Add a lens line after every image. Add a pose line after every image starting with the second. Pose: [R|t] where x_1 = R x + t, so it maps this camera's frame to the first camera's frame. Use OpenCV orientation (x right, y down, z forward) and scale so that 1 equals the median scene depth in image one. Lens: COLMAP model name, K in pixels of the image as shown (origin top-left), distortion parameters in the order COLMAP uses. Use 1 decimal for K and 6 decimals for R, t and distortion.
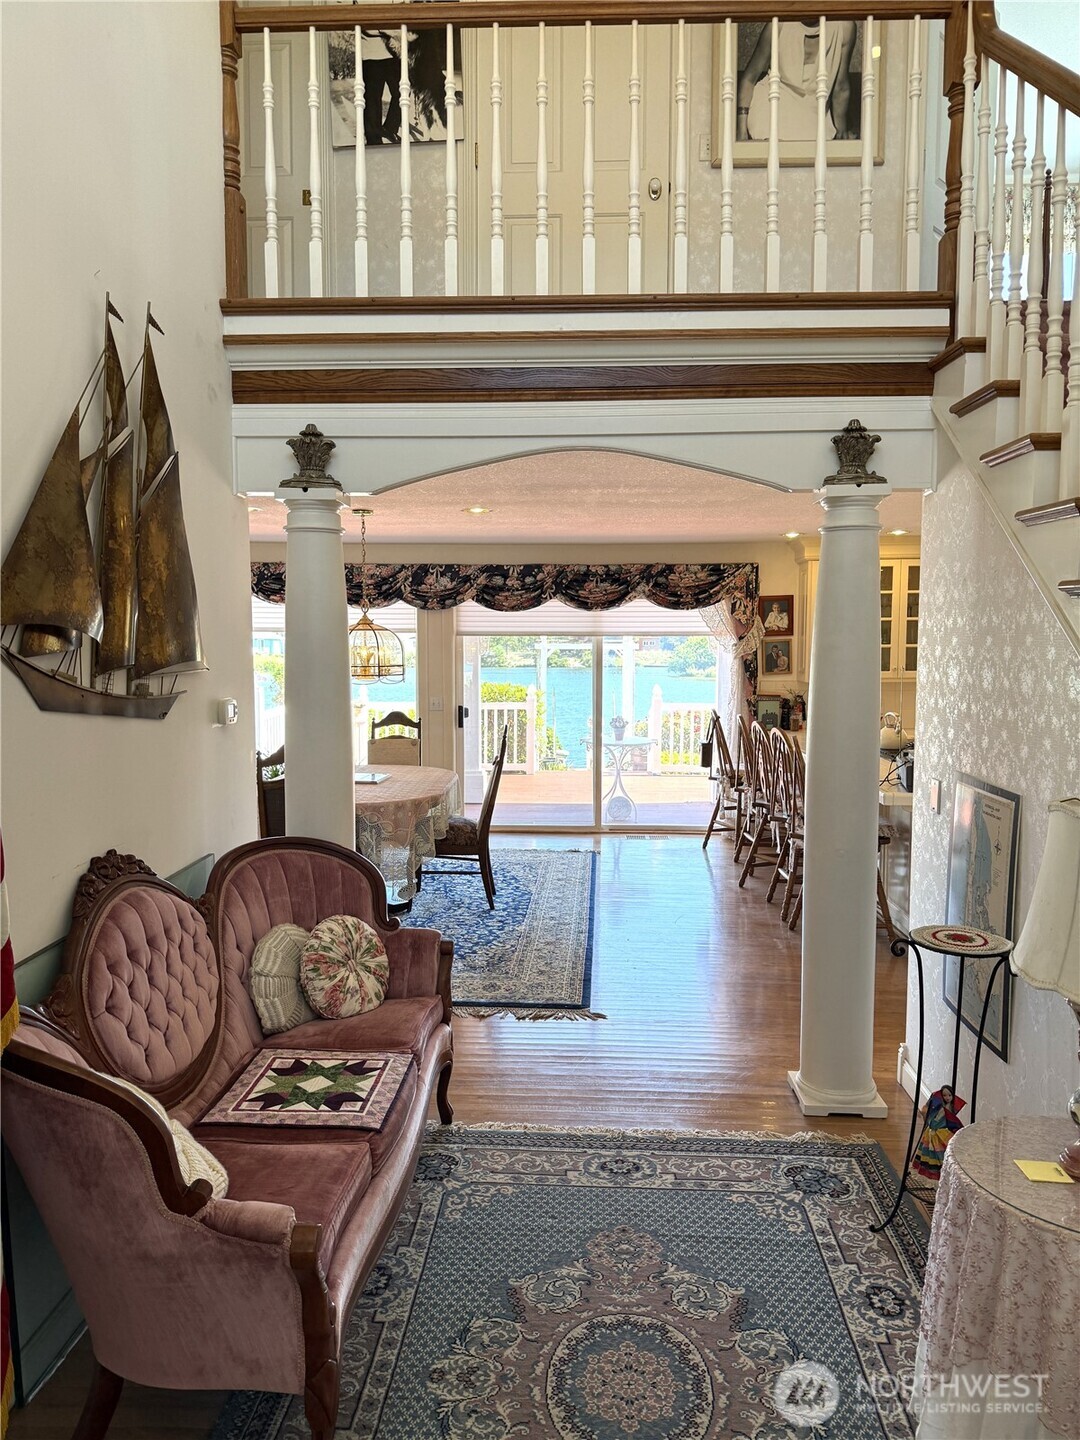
lens RADIAL K [[1013.9, 0, 515.0], [0, 1013.9, 748.9], [0, 0, 1]] dist [0.096470, -0.124171]
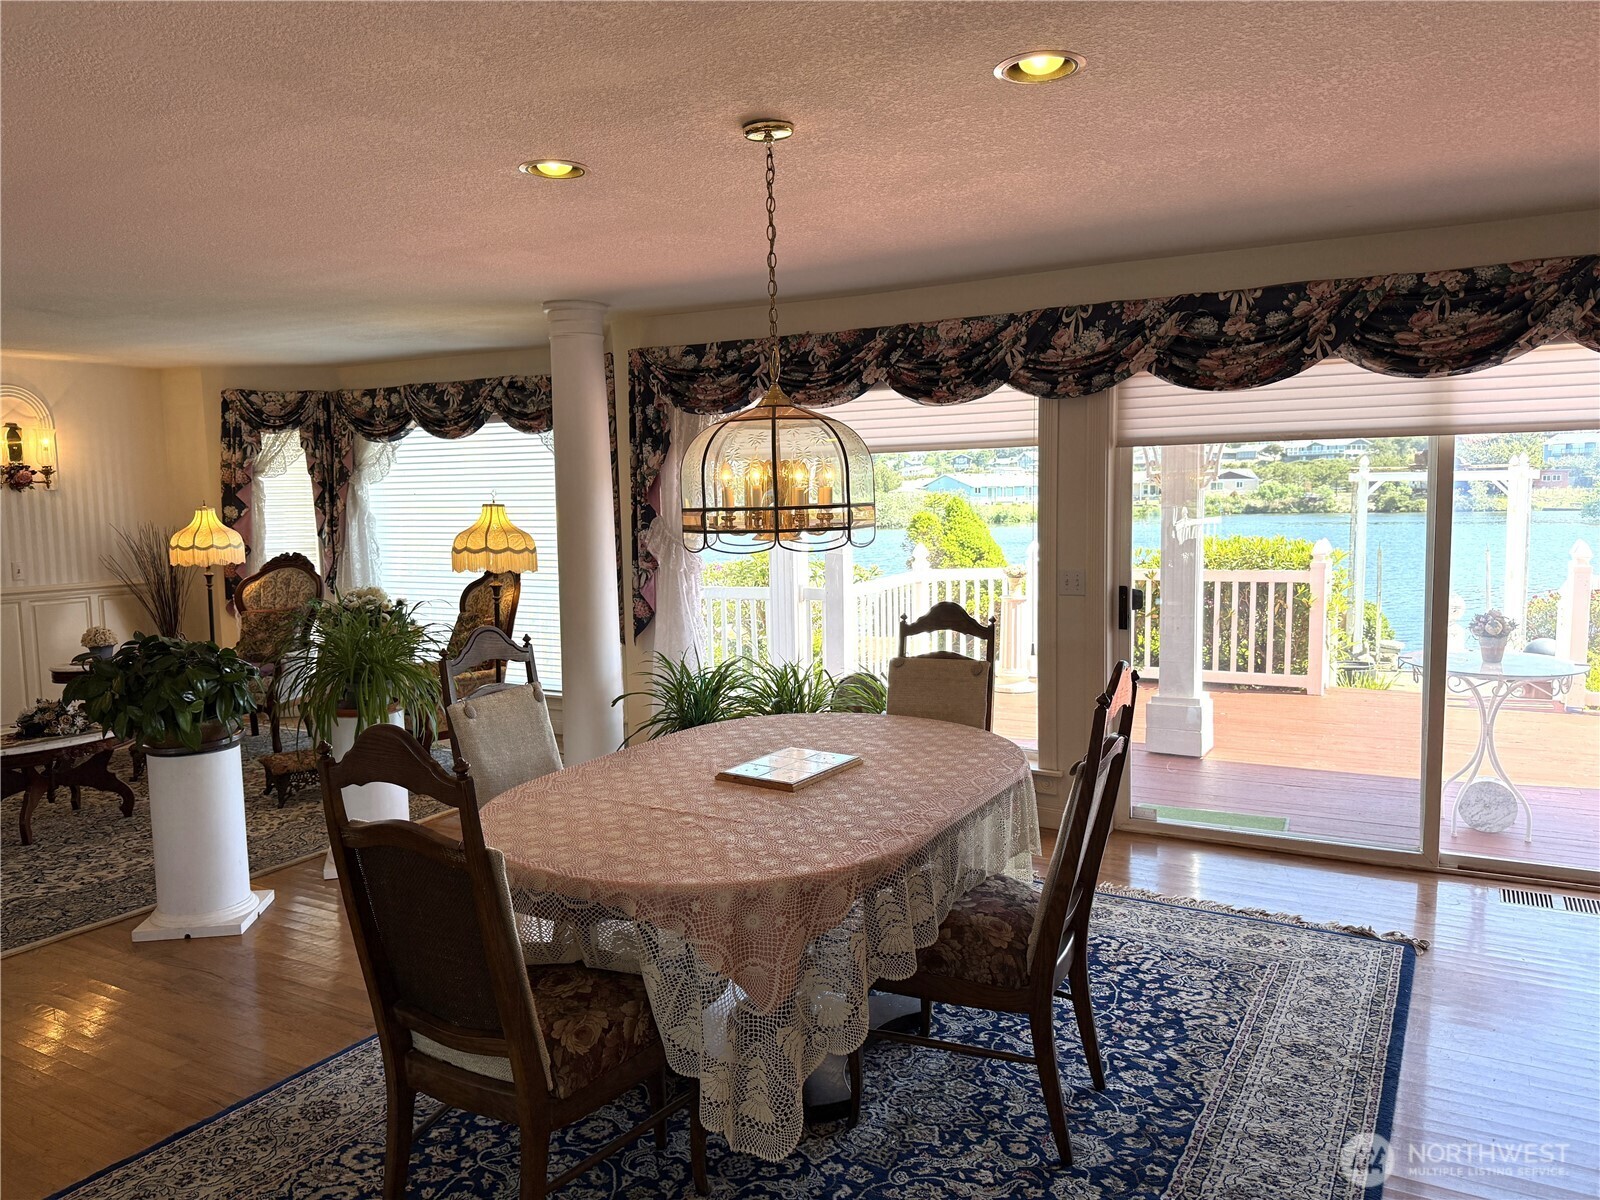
lens RADIAL K [[1126.6, 0, 810.2], [0, 1126.6, 618.4], [0, 0, 1]] dist [0.096470, -0.124171]
pose [[0.904626, 0.026925, -0.425354, 0.047975], [-0.023350, 0.999635, 0.013617, -0.031562], [0.425566, -0.002386, 0.904924, 0.435947]]
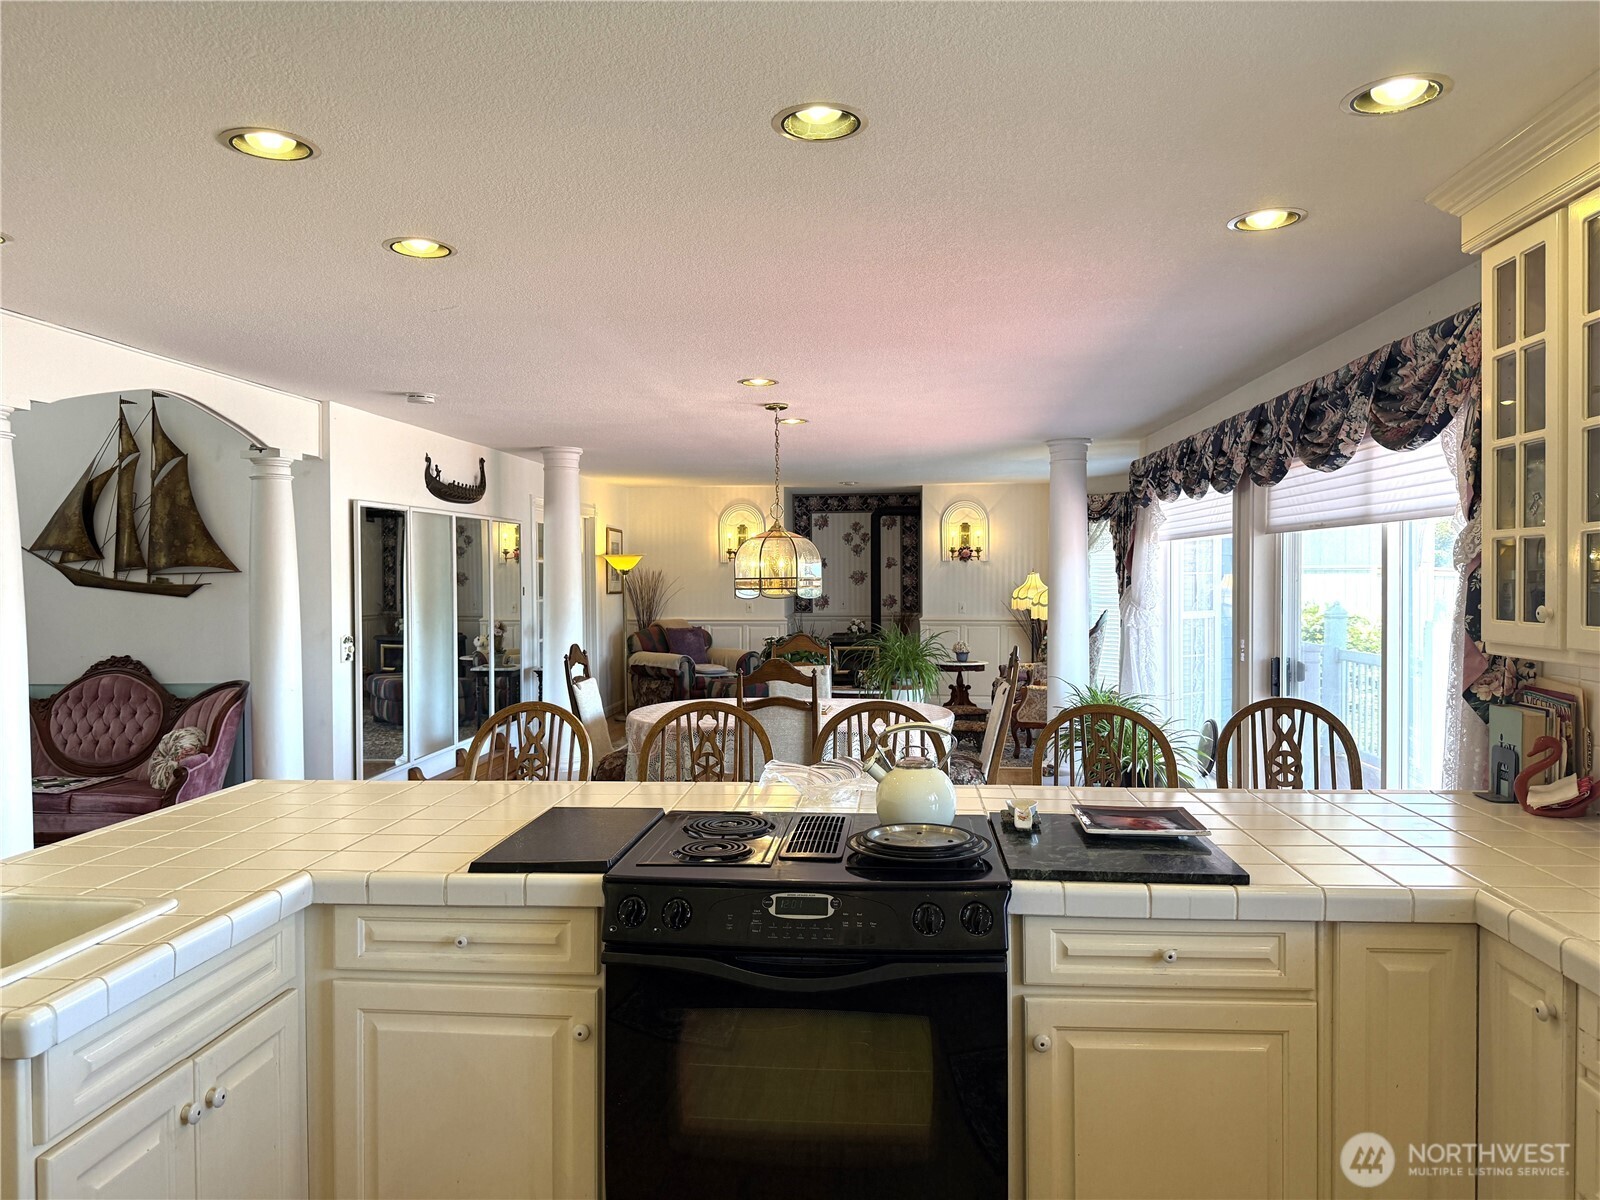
lens RADIAL K [[1125.3, 0, 800.0], [0, 1125.3, 600.0], [0, 0, 1]] dist [0.009407, 0.004174]
pose [[-0.020010, 0.022048, -0.999557, 0.603625], [-0.097322, 0.994966, 0.023895, -0.065441], [0.995052, 0.097757, -0.017764, 0.773973]]
